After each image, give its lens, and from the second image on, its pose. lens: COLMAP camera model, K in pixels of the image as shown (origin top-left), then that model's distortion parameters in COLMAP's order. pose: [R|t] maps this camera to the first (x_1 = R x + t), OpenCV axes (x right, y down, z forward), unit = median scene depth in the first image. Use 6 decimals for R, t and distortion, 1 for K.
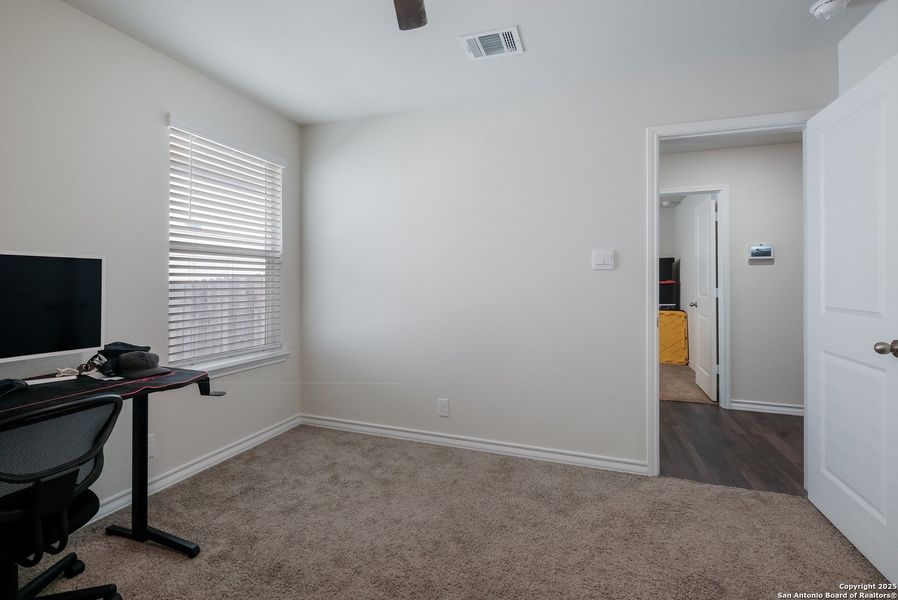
lens RADIAL K [[412.8, 0, 458.1], [0, 412.8, 280.1], [0, 0, 1]] dist [0.003845, -0.000790]
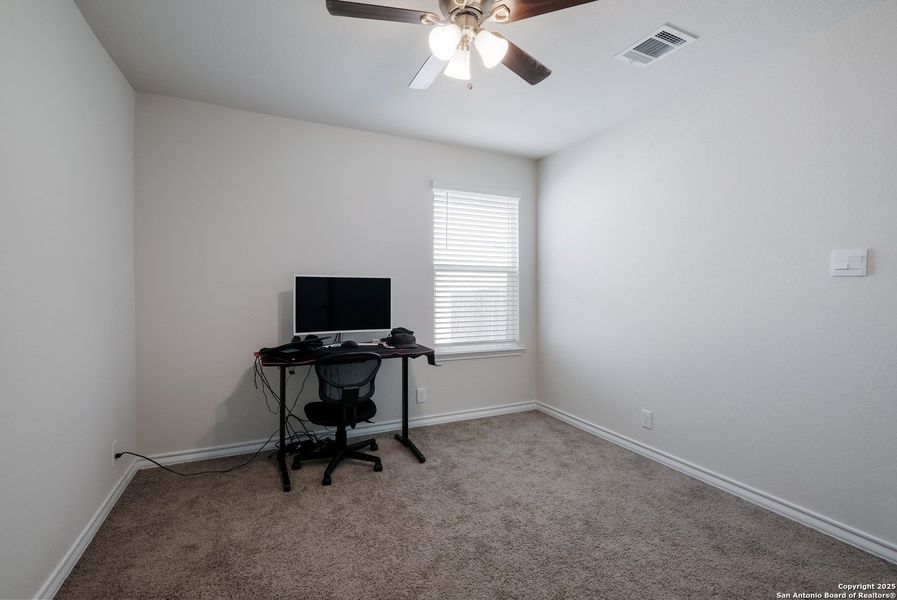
lens RADIAL K [[412.3, 0, 453.4], [0, 412.3, 299.7], [0, 0, 1]] dist [0.003845, -0.000790]
pose [[0.711108, 0.016710, -0.702884, 0.389327], [0.001490, 0.999679, 0.025273, -0.002951], [0.703081, -0.019018, 0.710856, -0.028226]]
